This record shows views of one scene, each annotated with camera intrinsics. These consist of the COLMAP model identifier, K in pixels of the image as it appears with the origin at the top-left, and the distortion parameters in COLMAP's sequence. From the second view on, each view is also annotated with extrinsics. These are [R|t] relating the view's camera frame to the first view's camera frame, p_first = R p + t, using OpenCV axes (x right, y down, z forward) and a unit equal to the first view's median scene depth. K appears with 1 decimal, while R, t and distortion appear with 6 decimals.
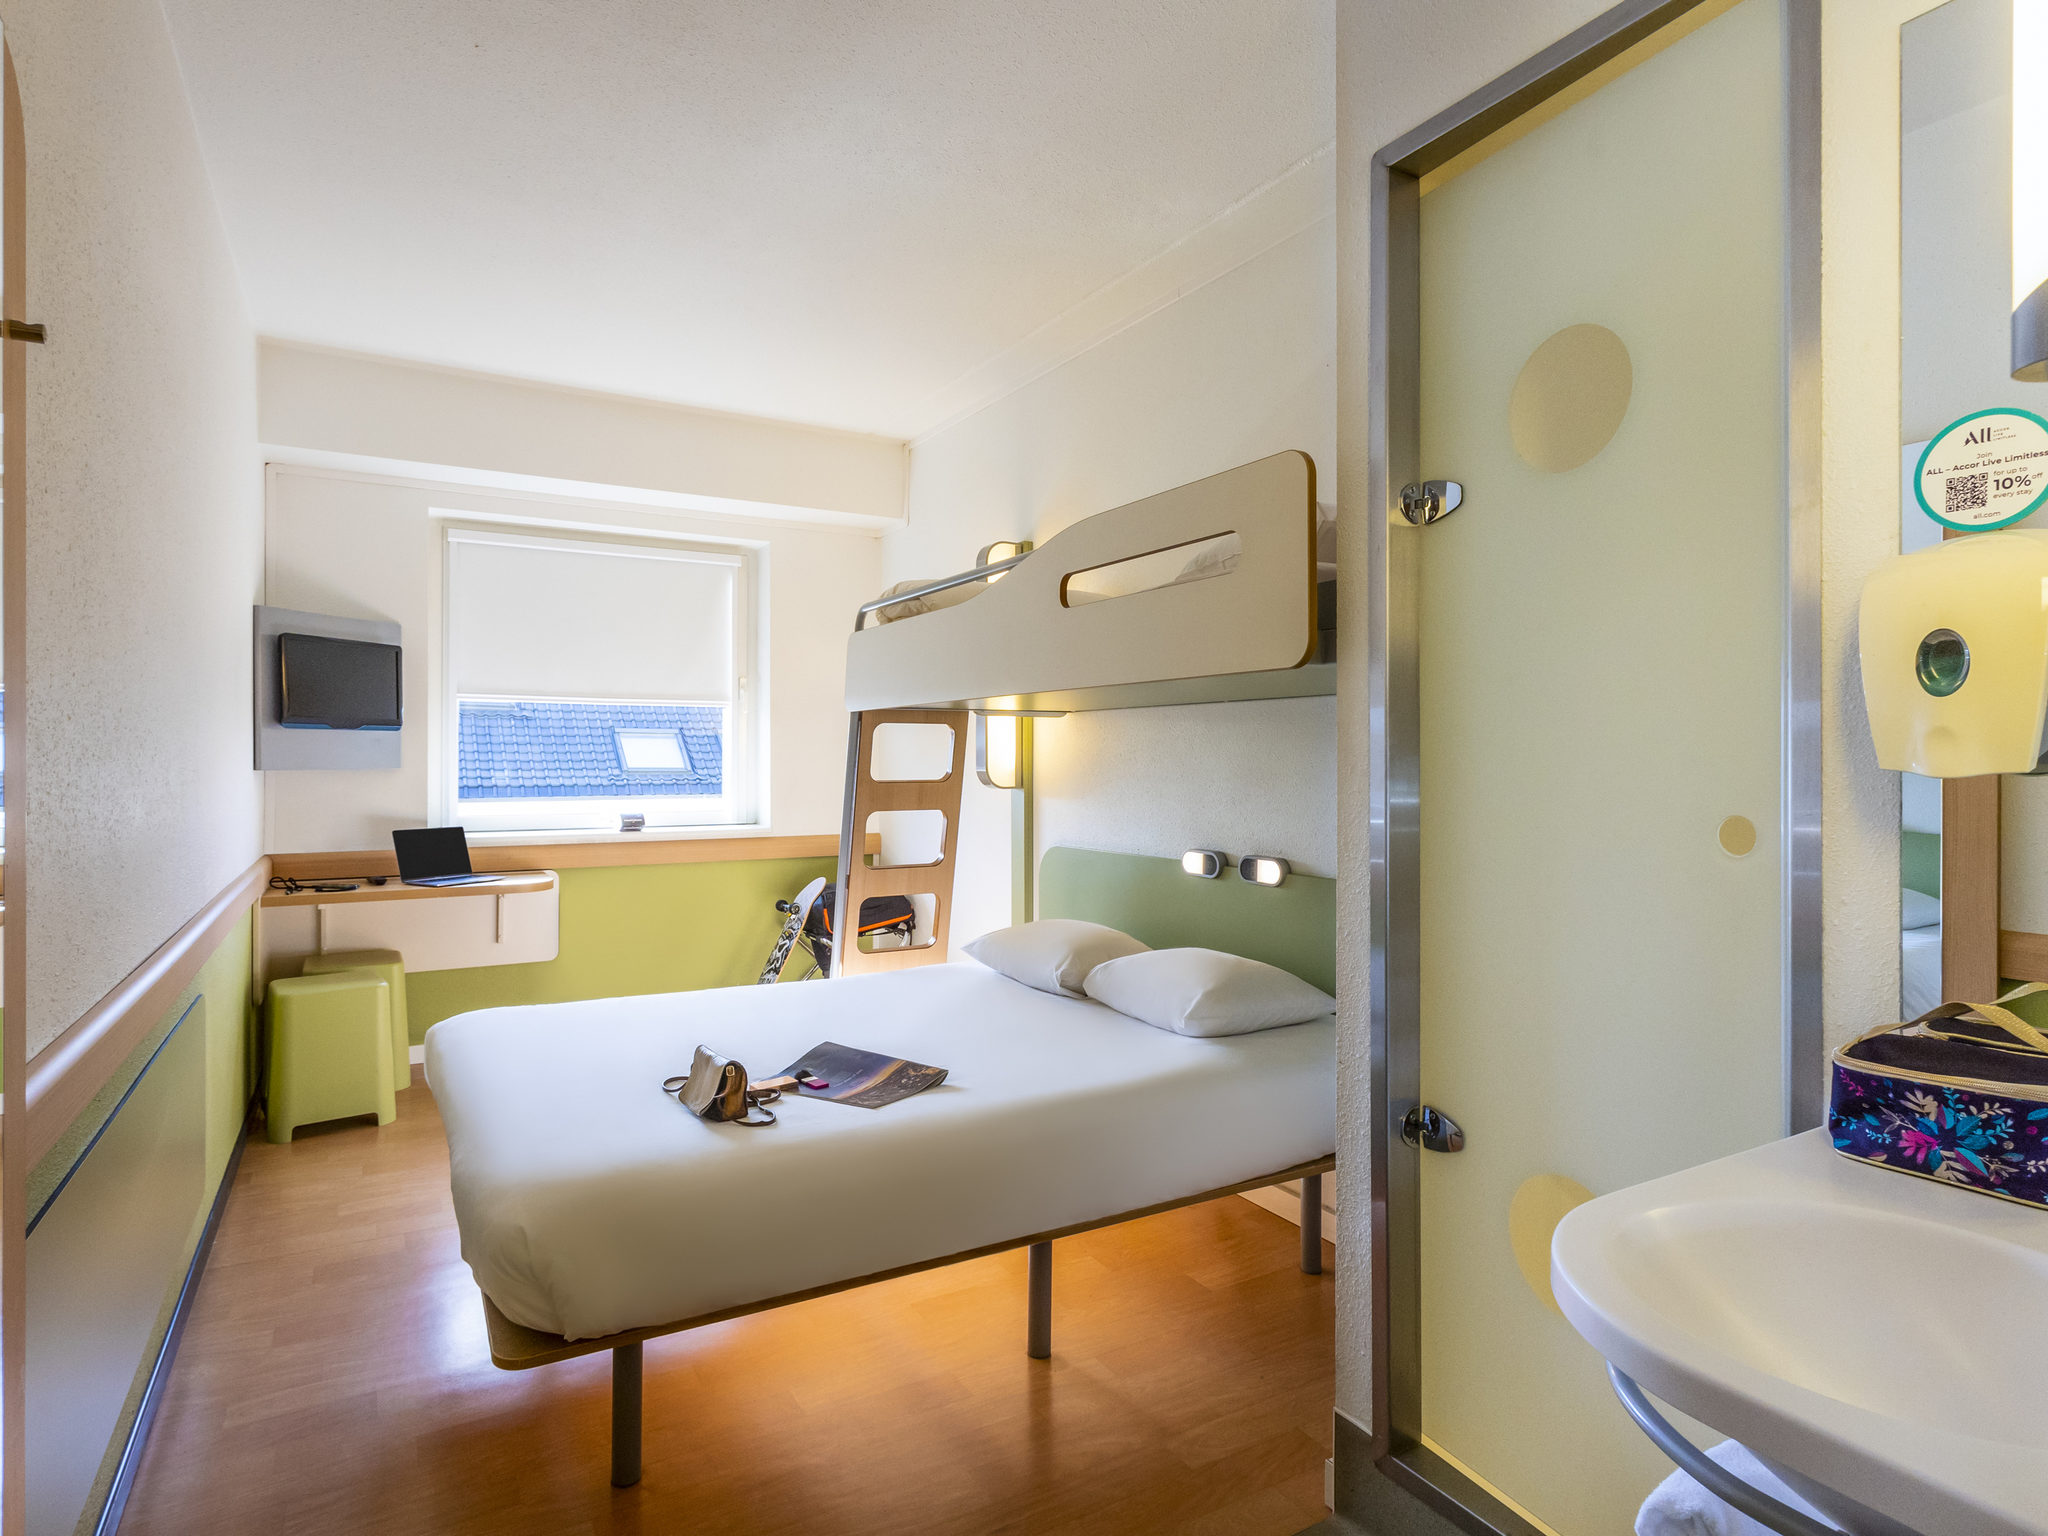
lens RADIAL K [[1123.9, 0, 1036.4], [0, 1123.9, 773.4], [0, 0, 1]] dist [0.000204, -0.003505]
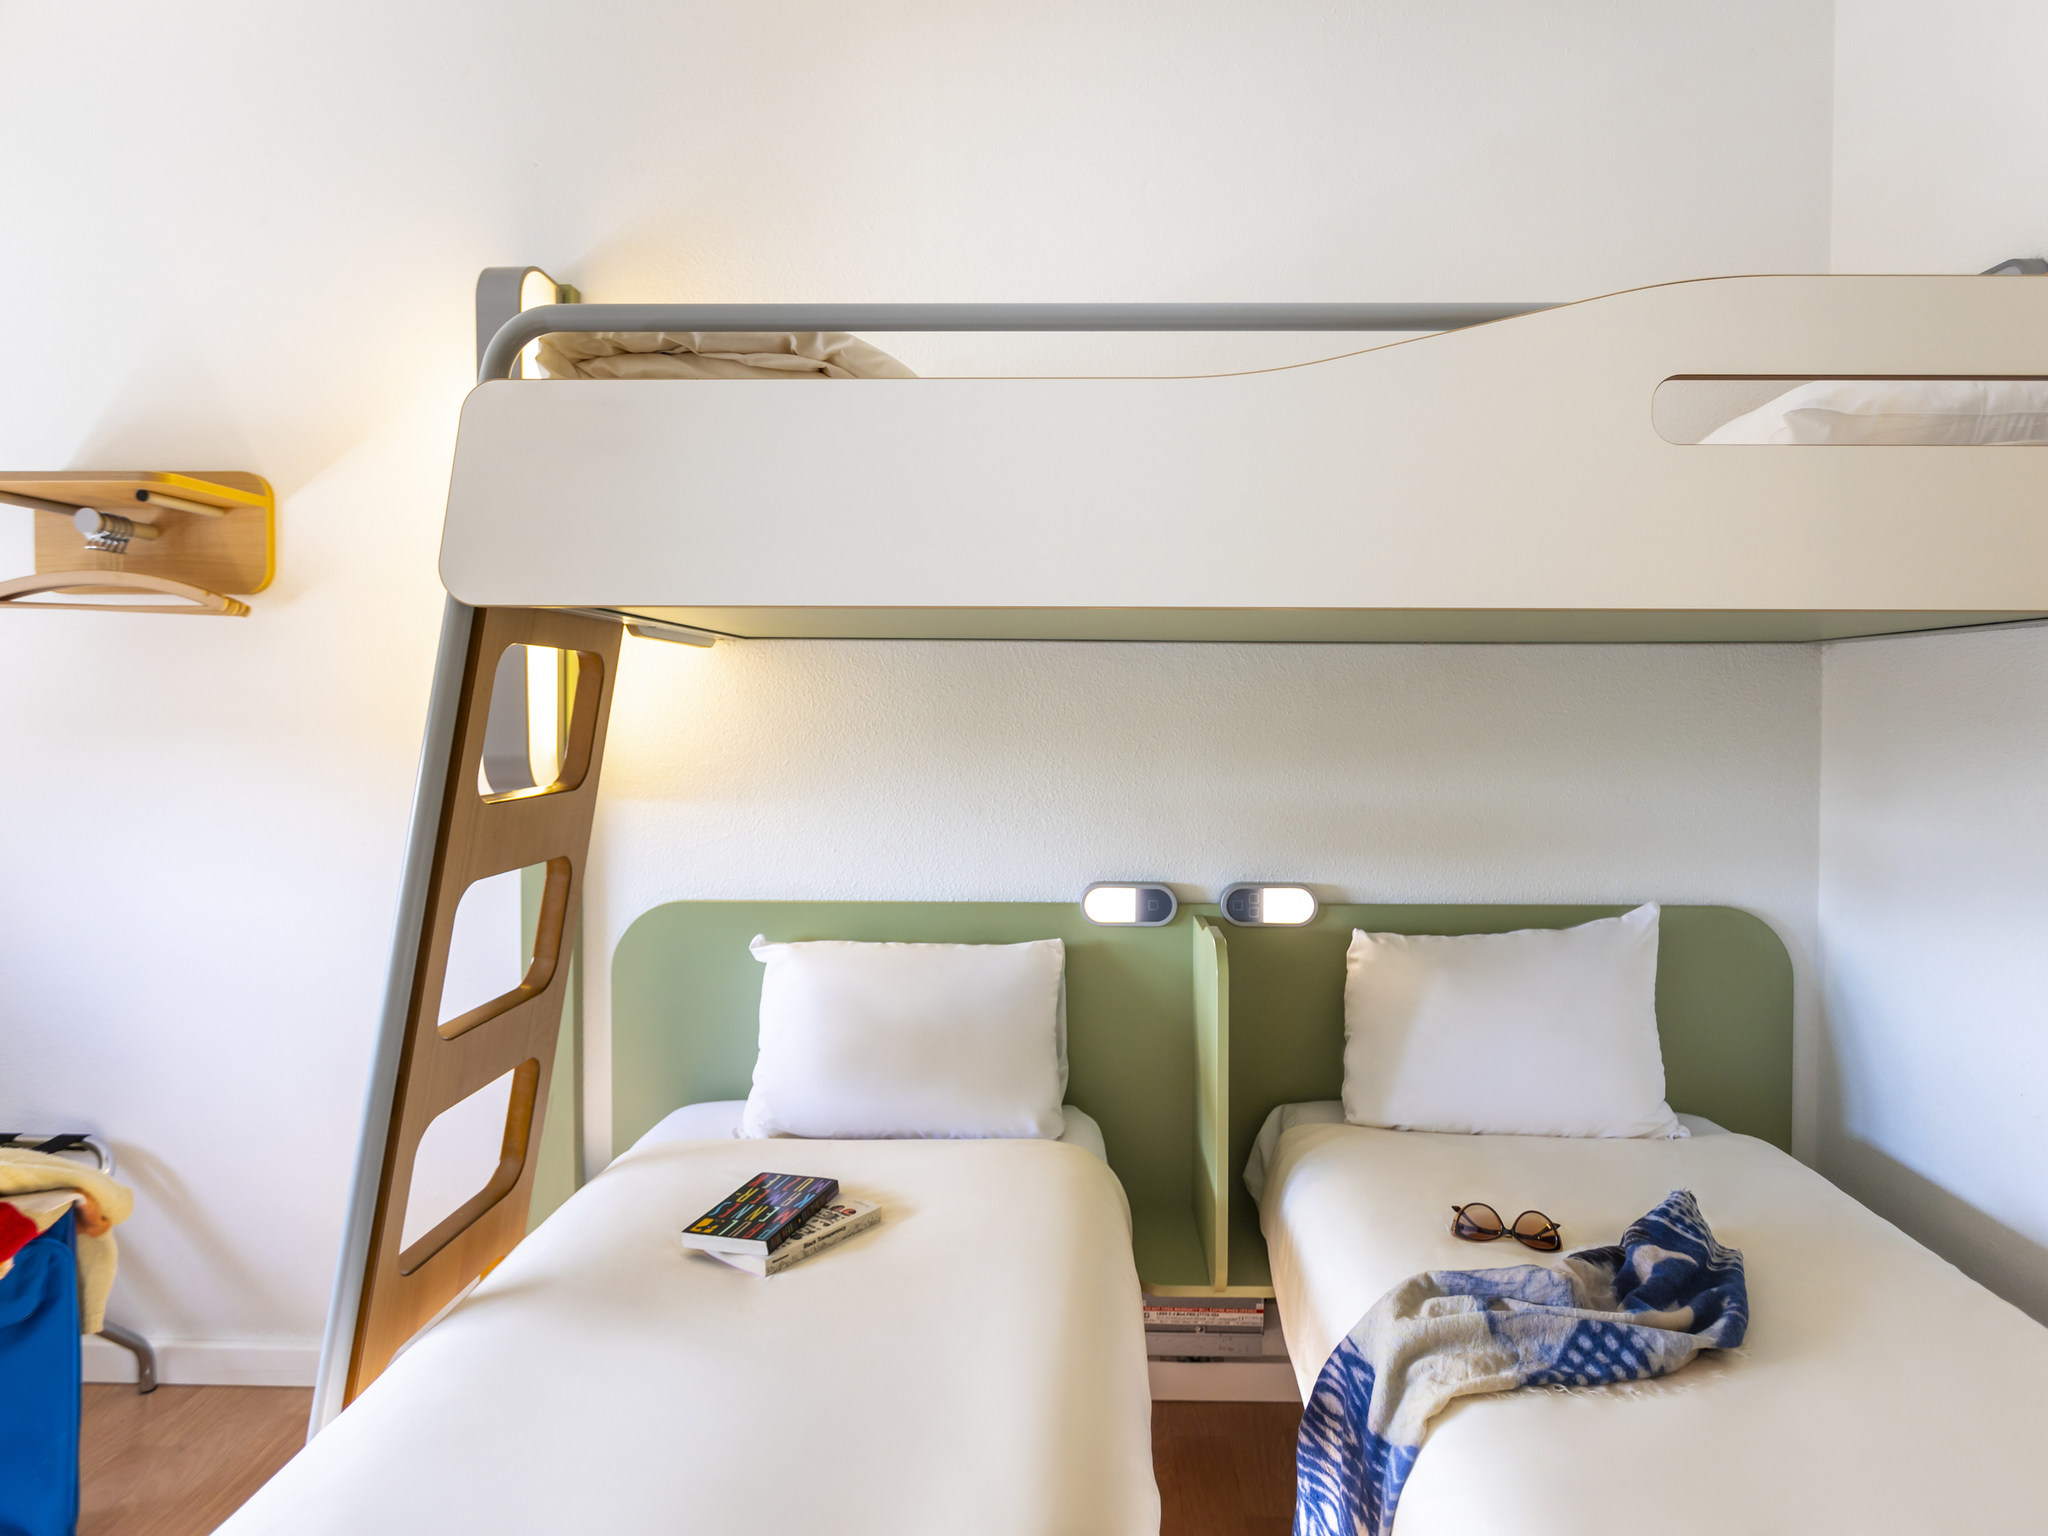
lens RADIAL K [[1123.9, 0, 1048.4], [0, 1123.9, 717.9], [0, 0, 1]] dist [0.000204, -0.003505]
pose [[0.513451, -0.005799, 0.858099, -0.324891], [0.004556, 0.999981, 0.004031, -0.019362], [-0.858107, 0.001840, 0.513468, 0.591346]]
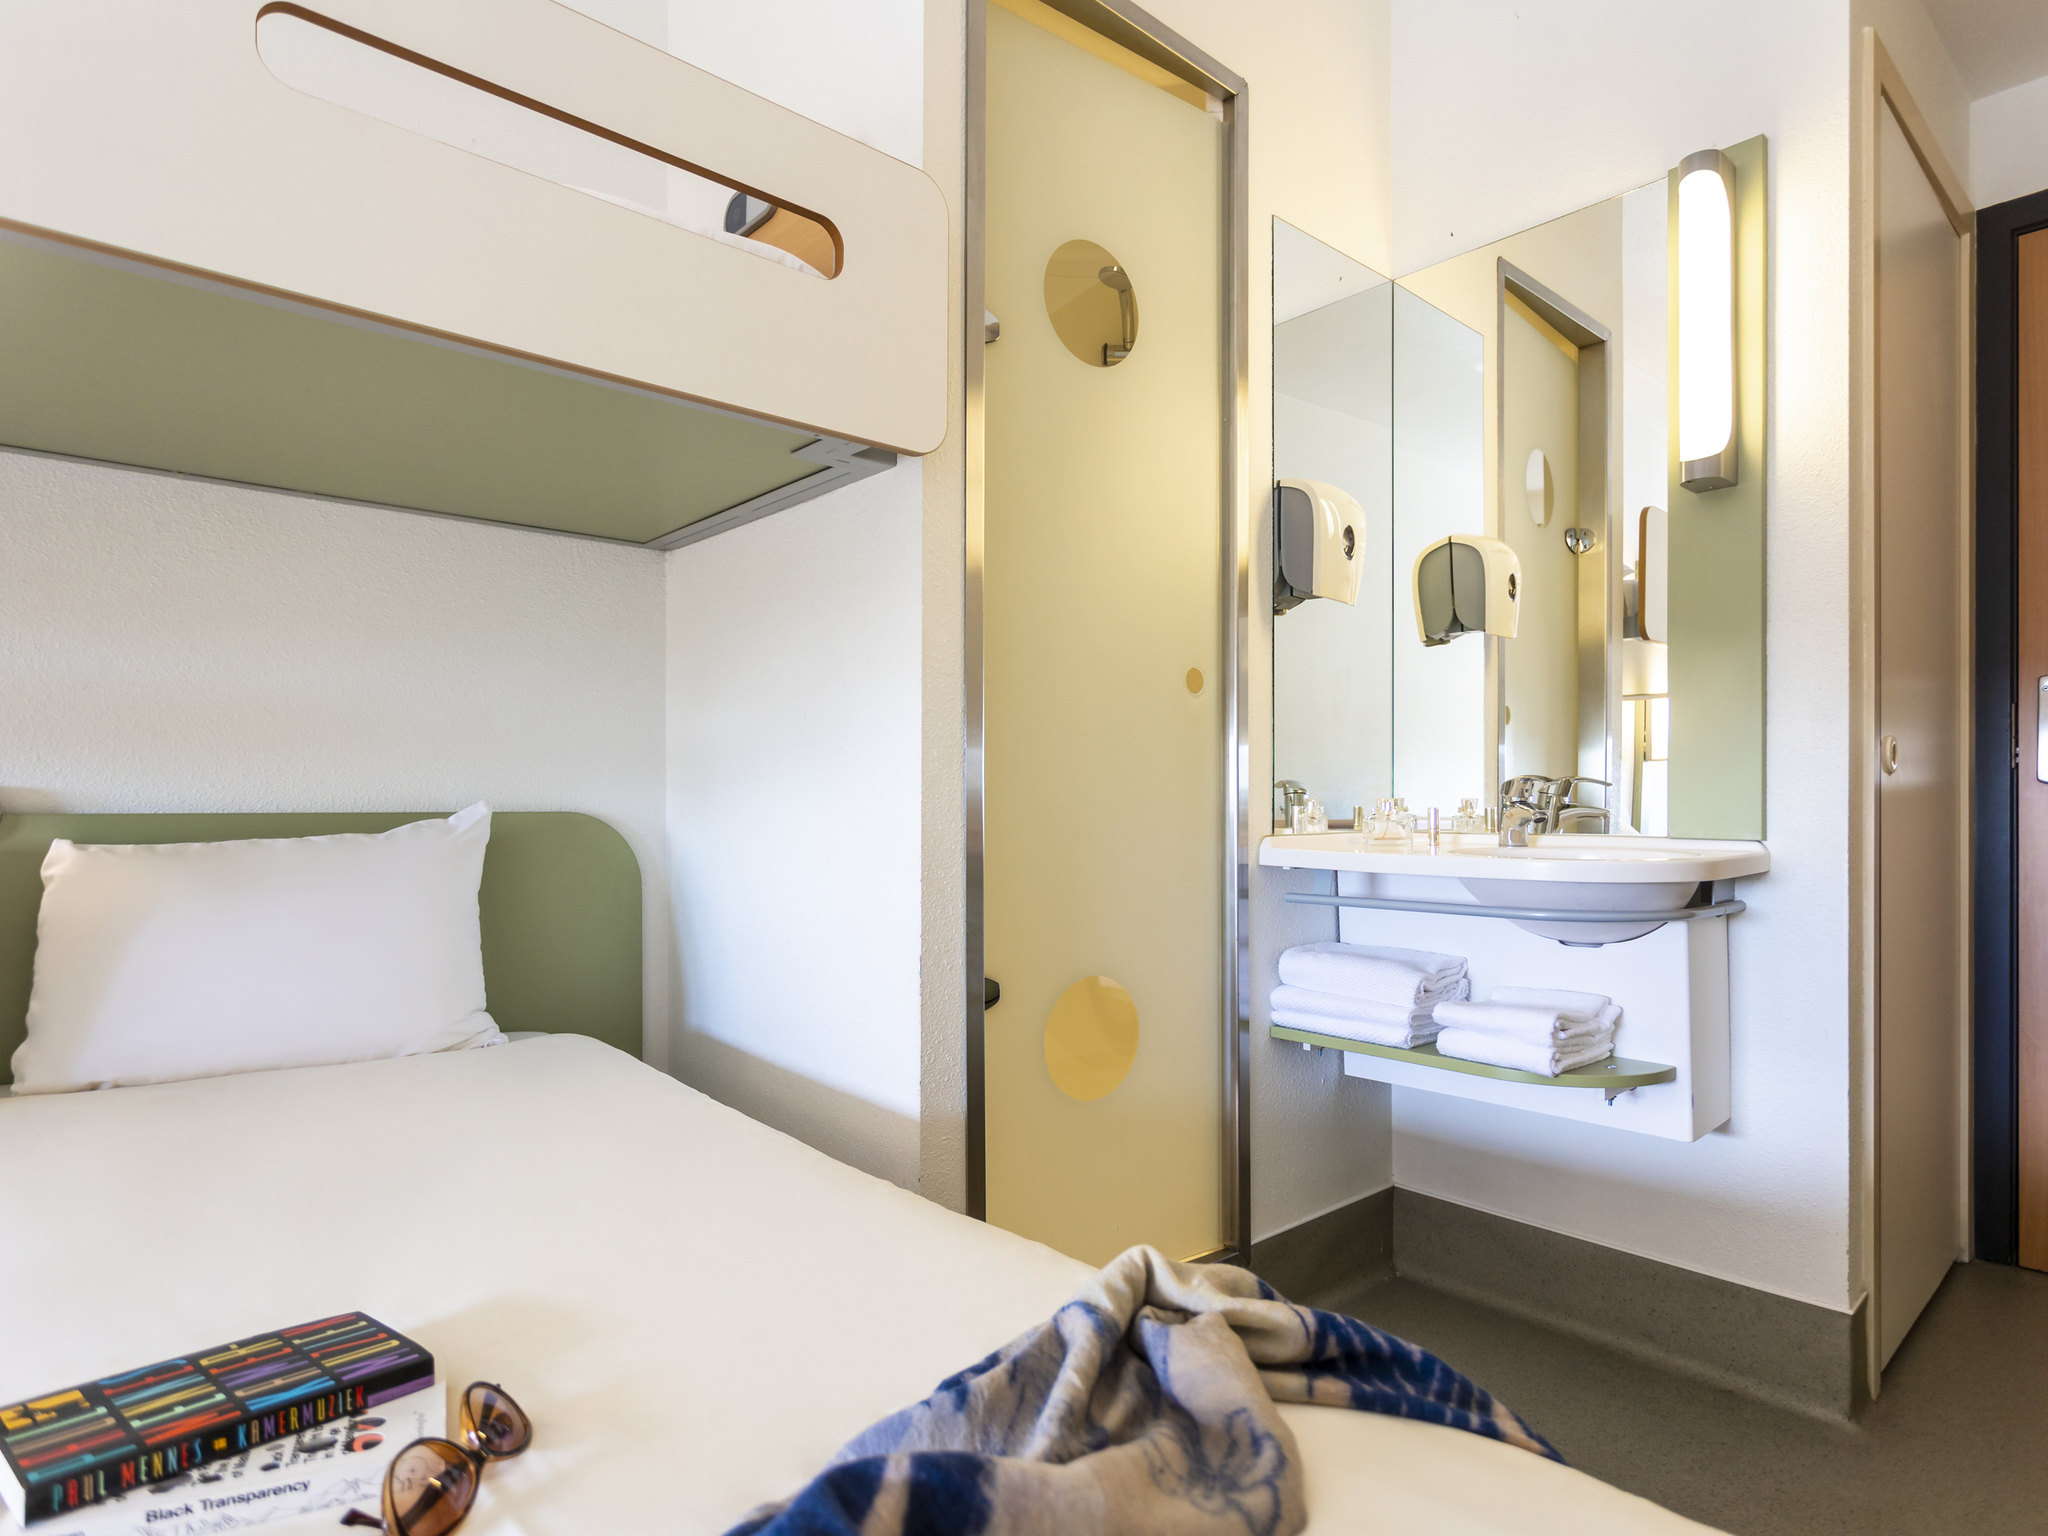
lens RADIAL K [[1123.9, 0, 1021.5], [0, 1123.9, 801.1], [0, 0, 1]] dist [0.000204, -0.003505]
pose [[-0.194817, -0.005565, 0.980824, -0.251089], [0.003160, 0.999975, 0.006301, 0.061281], [-0.980835, 0.004327, -0.194794, 0.494819]]
